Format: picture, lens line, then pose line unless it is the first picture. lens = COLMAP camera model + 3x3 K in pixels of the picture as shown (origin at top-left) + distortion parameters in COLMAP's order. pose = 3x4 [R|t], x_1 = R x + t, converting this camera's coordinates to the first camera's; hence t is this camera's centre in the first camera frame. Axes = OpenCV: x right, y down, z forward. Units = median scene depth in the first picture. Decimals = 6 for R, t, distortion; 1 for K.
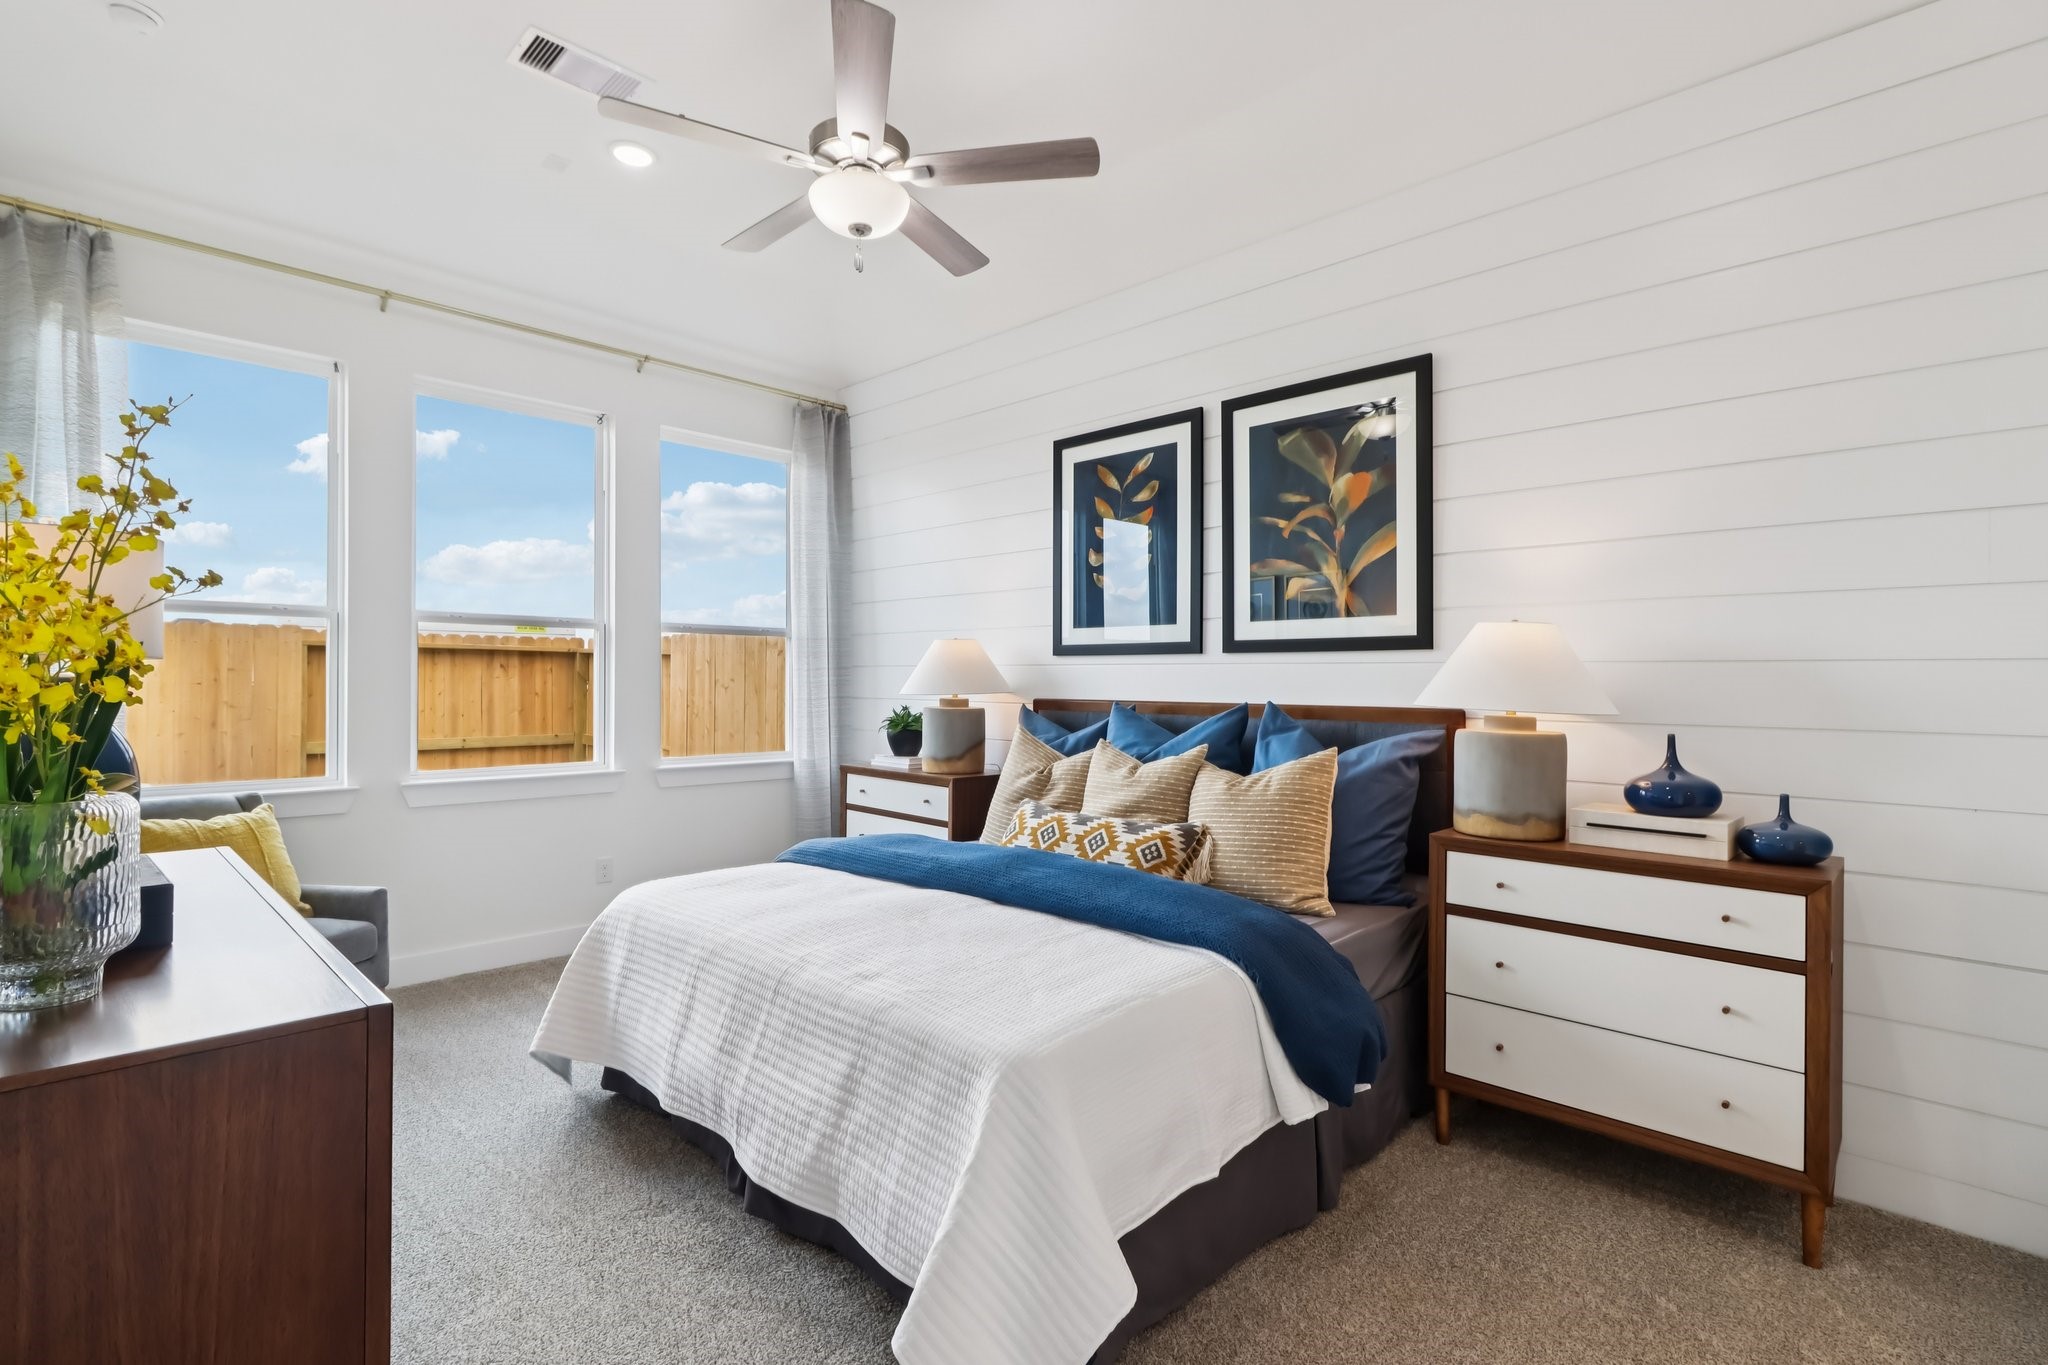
lens RADIAL K [[955.5, 0, 1024.0], [0, 955.5, 682.5], [0, 0, 1]] dist [0.001619, -0.000244]
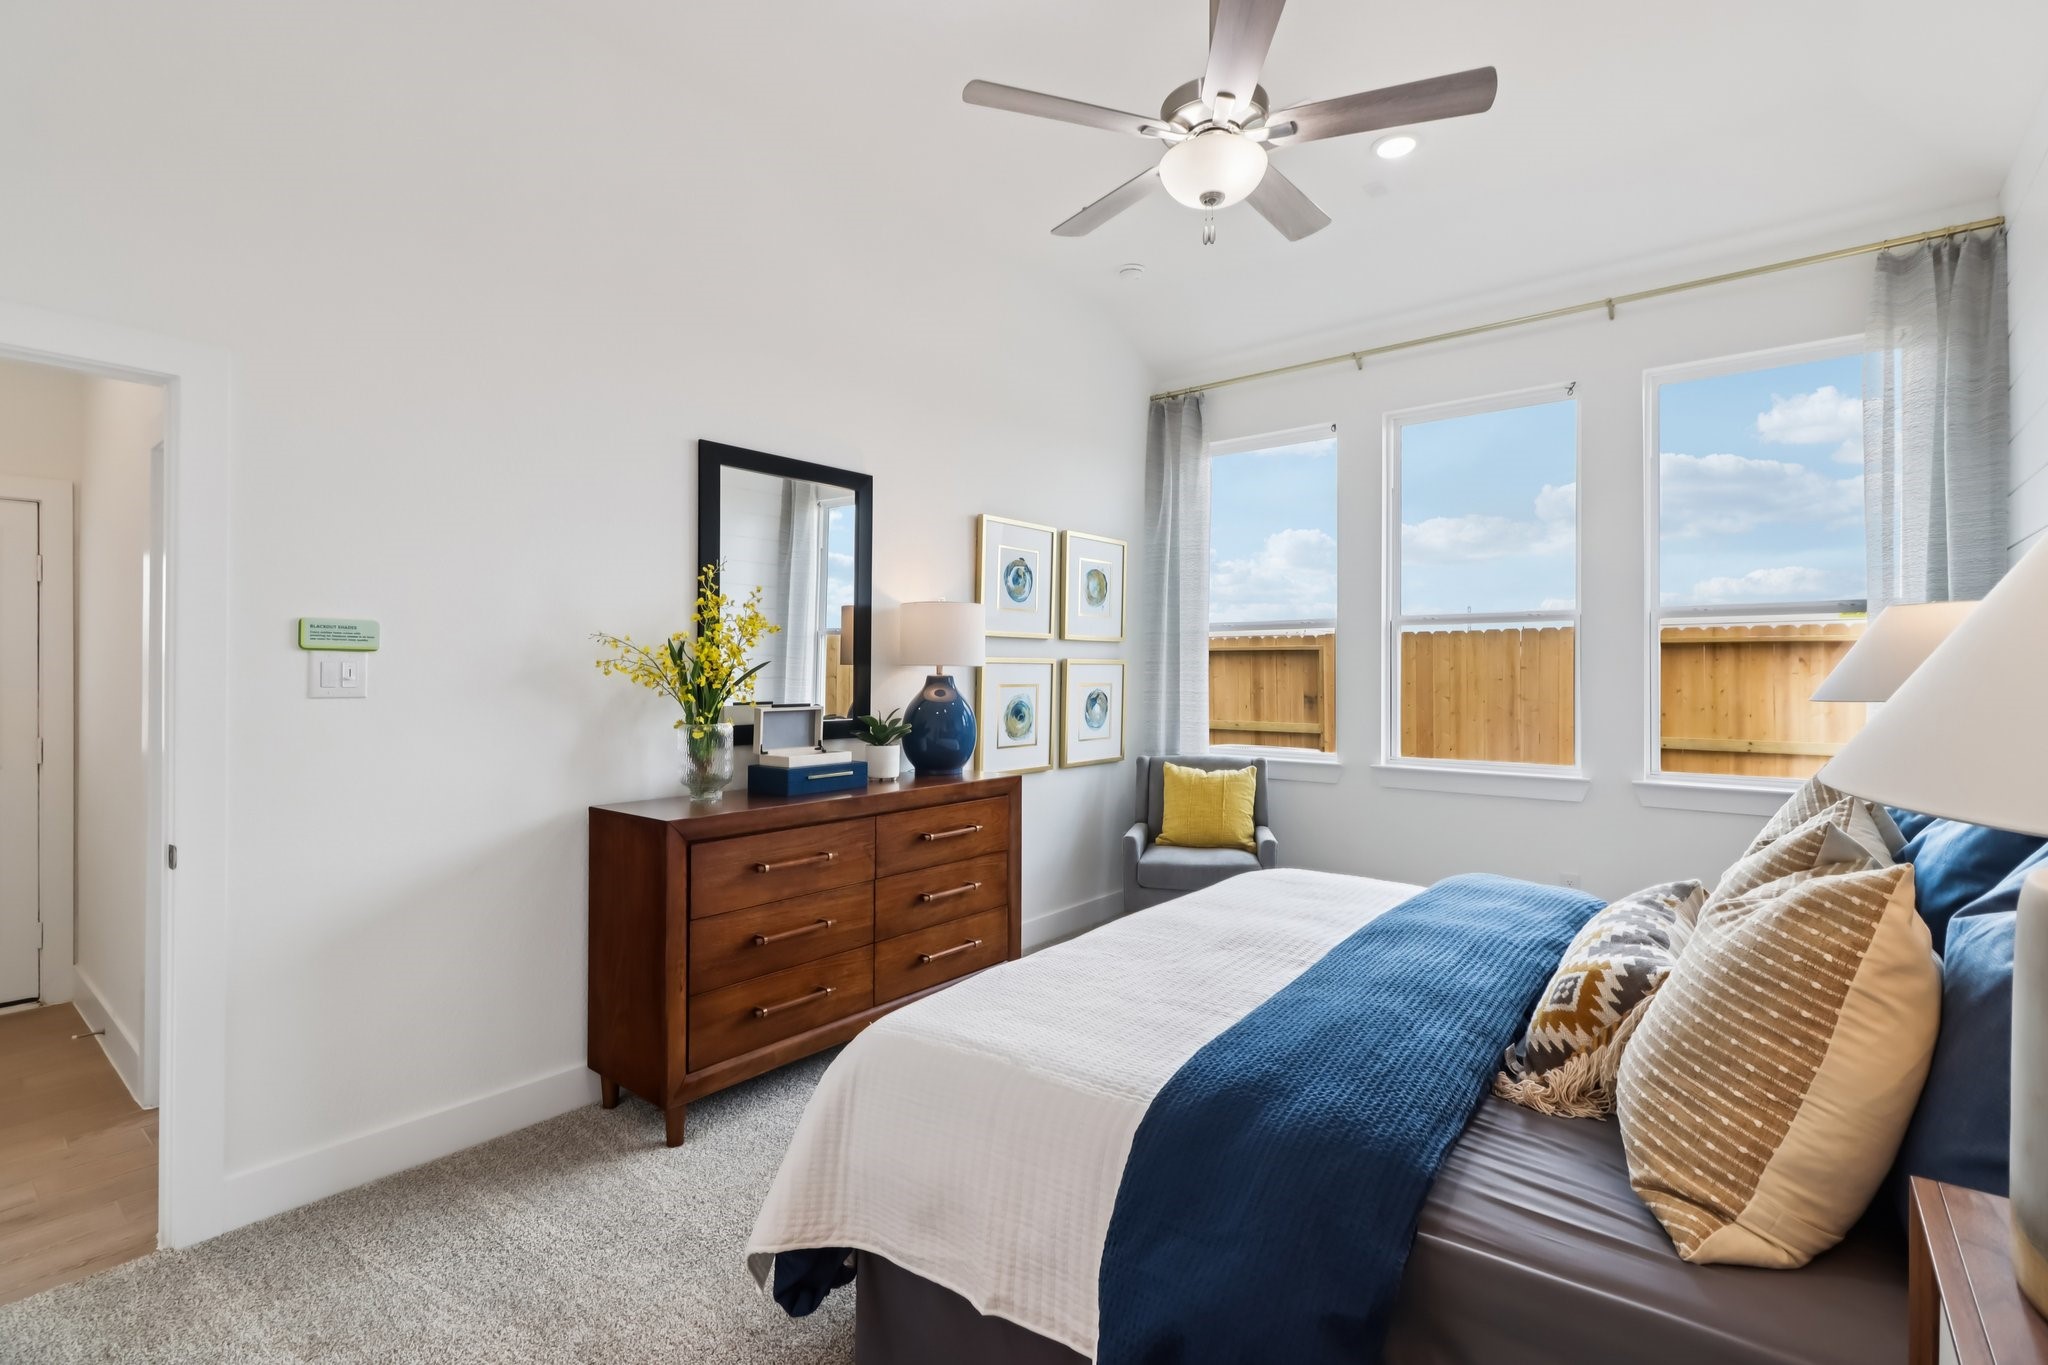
lens RADIAL K [[950.6, 0, 1025.7], [0, 950.6, 670.7], [0, 0, 1]] dist [-0.002523, -0.001732]
pose [[0.089374, -0.004851, -0.995986, 0.384551], [-0.004489, 0.999976, -0.005273, -0.000784], [0.995988, 0.004942, 0.089350, 0.381536]]
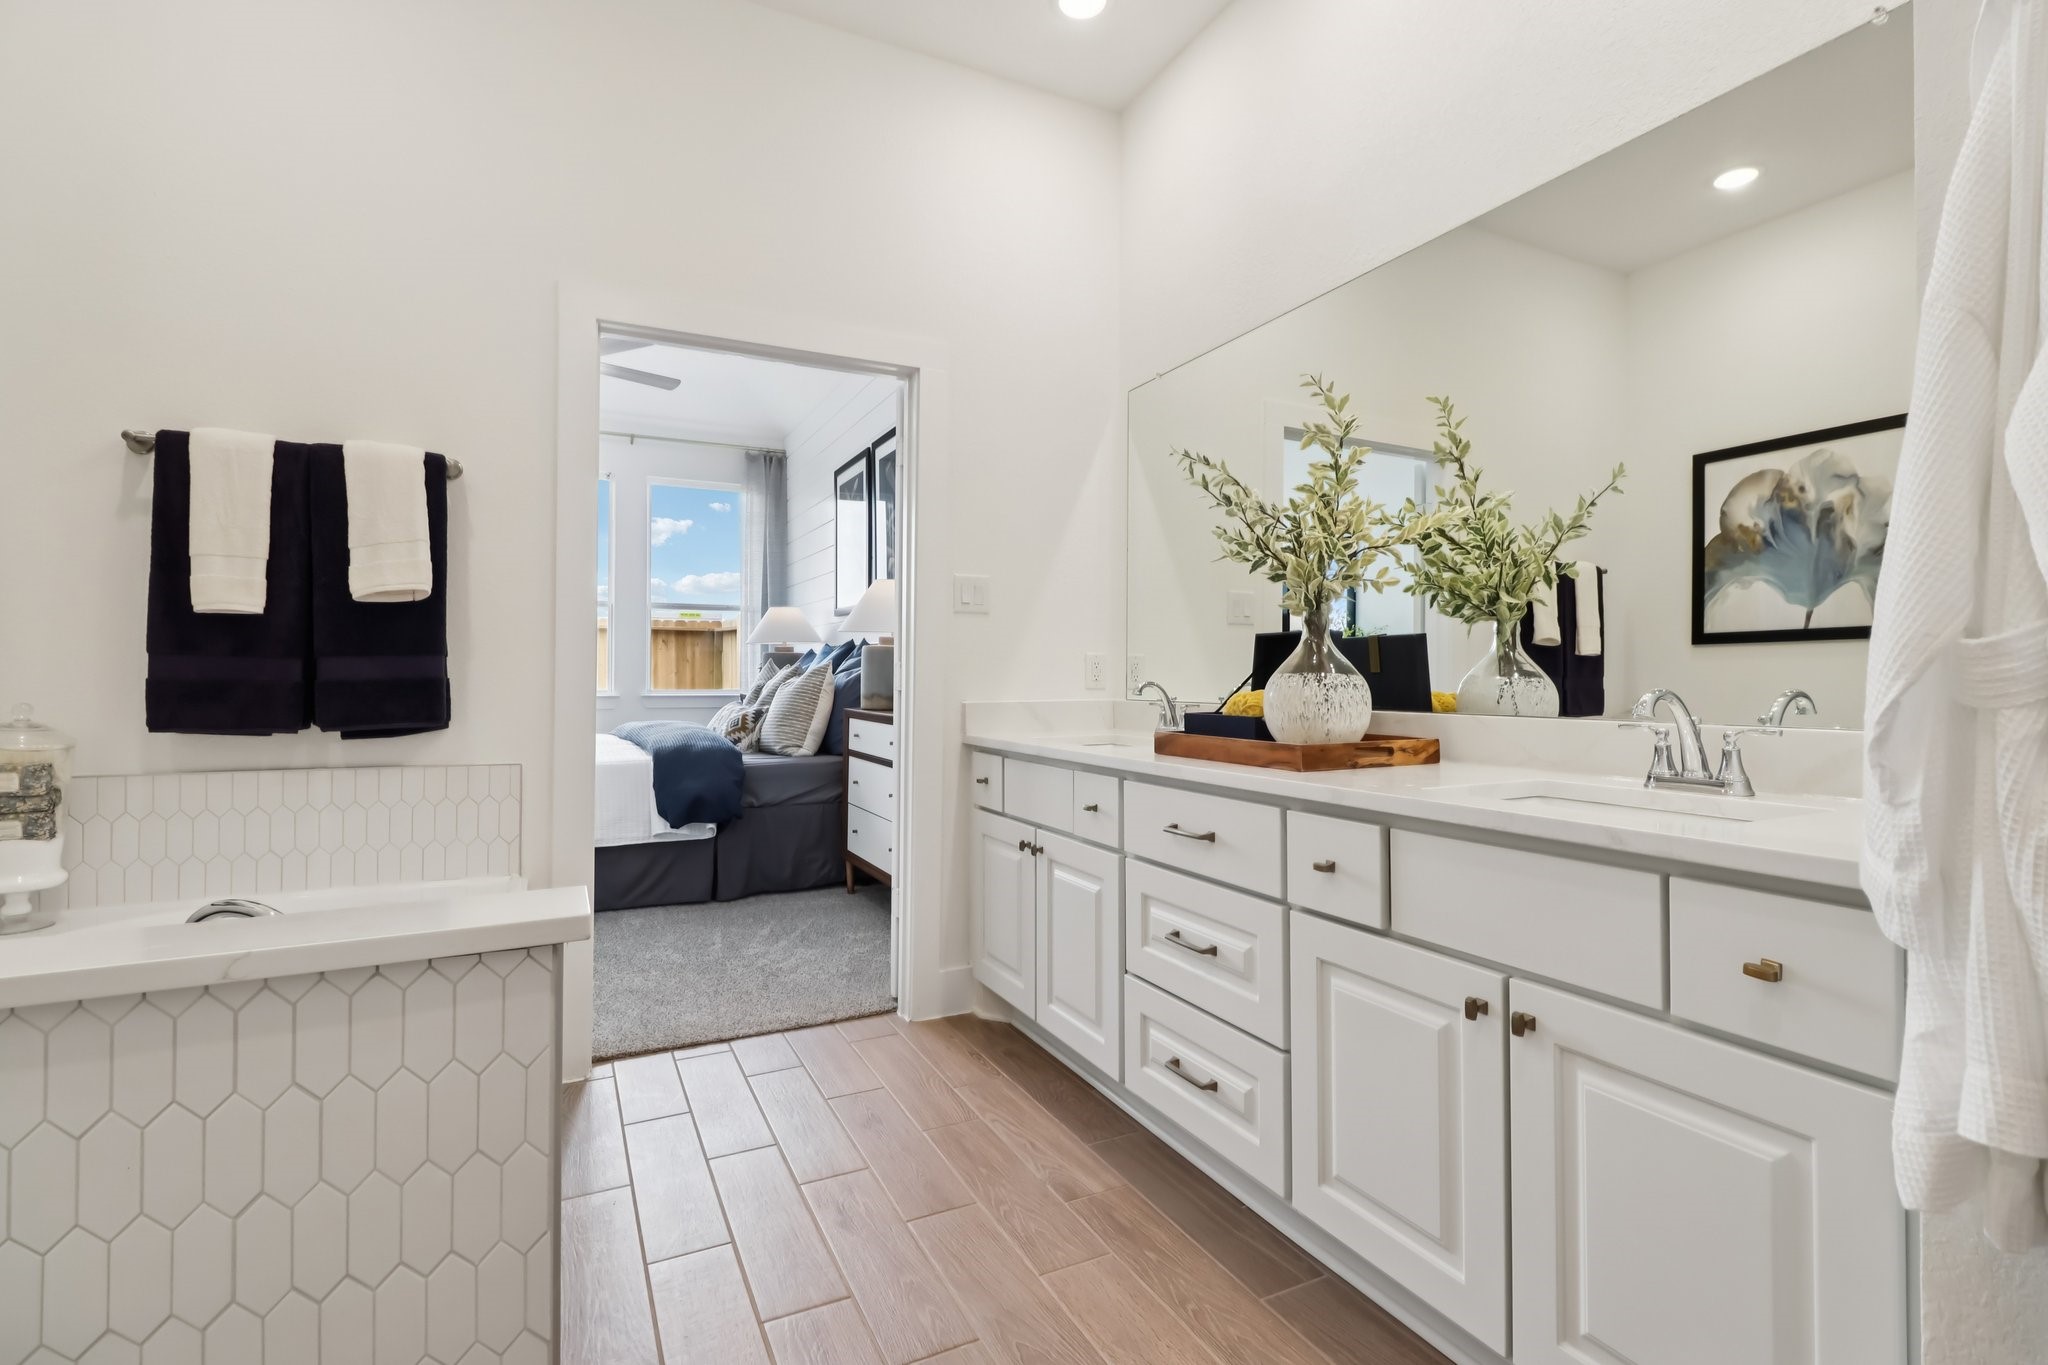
lens RADIAL K [[955.5, 0, 1024.0], [0, 955.5, 682.5], [0, 0, 1]] dist [0.001619, -0.000244]
pose [[0.942630, 0.002556, -0.333830, 0.704624], [-0.000447, 0.999979, 0.006394, 0.056166], [0.333839, -0.005878, 0.942612, -0.258497]]
